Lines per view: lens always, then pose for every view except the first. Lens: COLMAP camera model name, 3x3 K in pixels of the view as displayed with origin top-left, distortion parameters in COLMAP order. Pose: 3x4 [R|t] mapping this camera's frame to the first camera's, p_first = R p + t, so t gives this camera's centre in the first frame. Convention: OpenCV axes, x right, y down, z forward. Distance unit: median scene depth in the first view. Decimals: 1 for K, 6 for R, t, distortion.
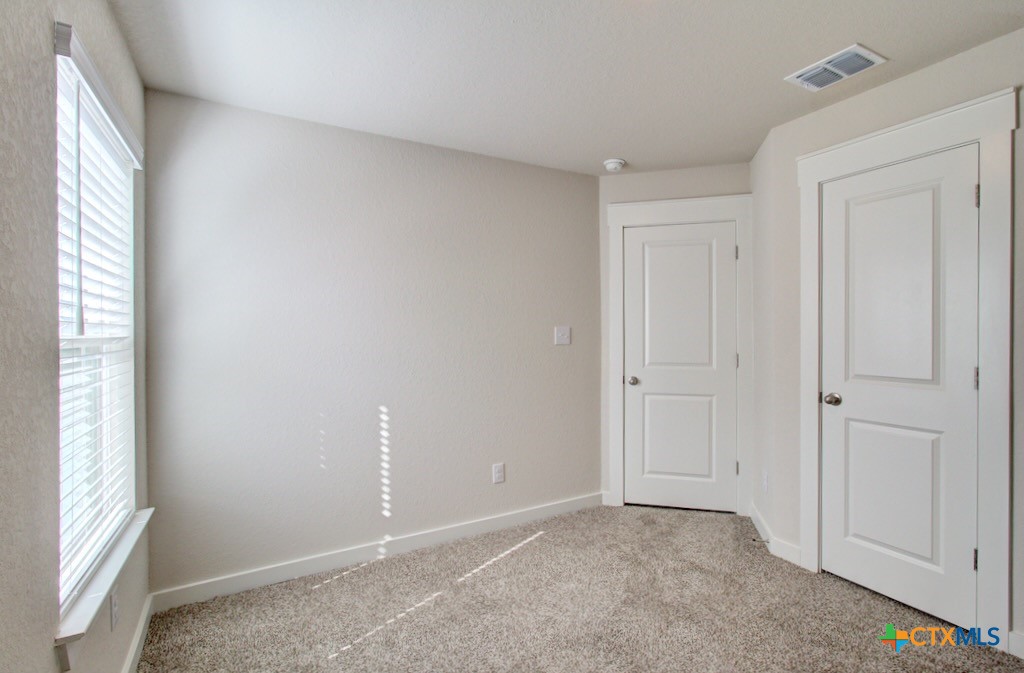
lens RADIAL K [[464.8, 0, 515.1], [0, 464.8, 337.4], [0, 0, 1]] dist [-0.001157, 0.003251]
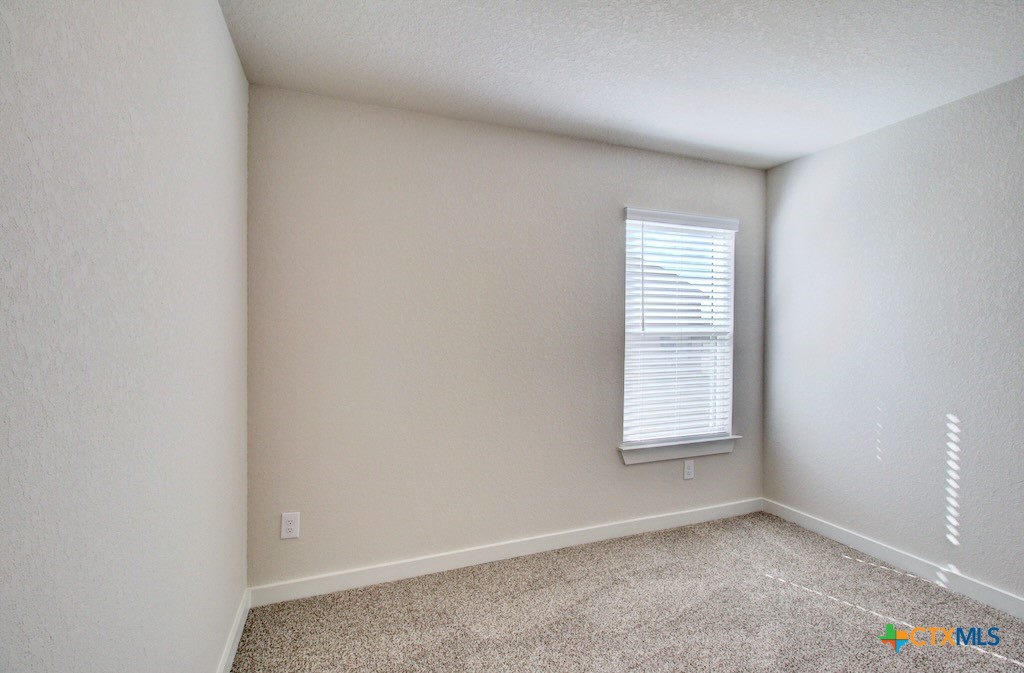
lens RADIAL K [[464.8, 0, 515.1], [0, 464.8, 337.4], [0, 0, 1]] dist [-0.001157, 0.003251]
pose [[-0.132219, 0.019454, -0.991030, 0.707897], [-0.010431, 0.999725, 0.021016, -0.005669], [0.991166, 0.013117, -0.131979, 0.320034]]
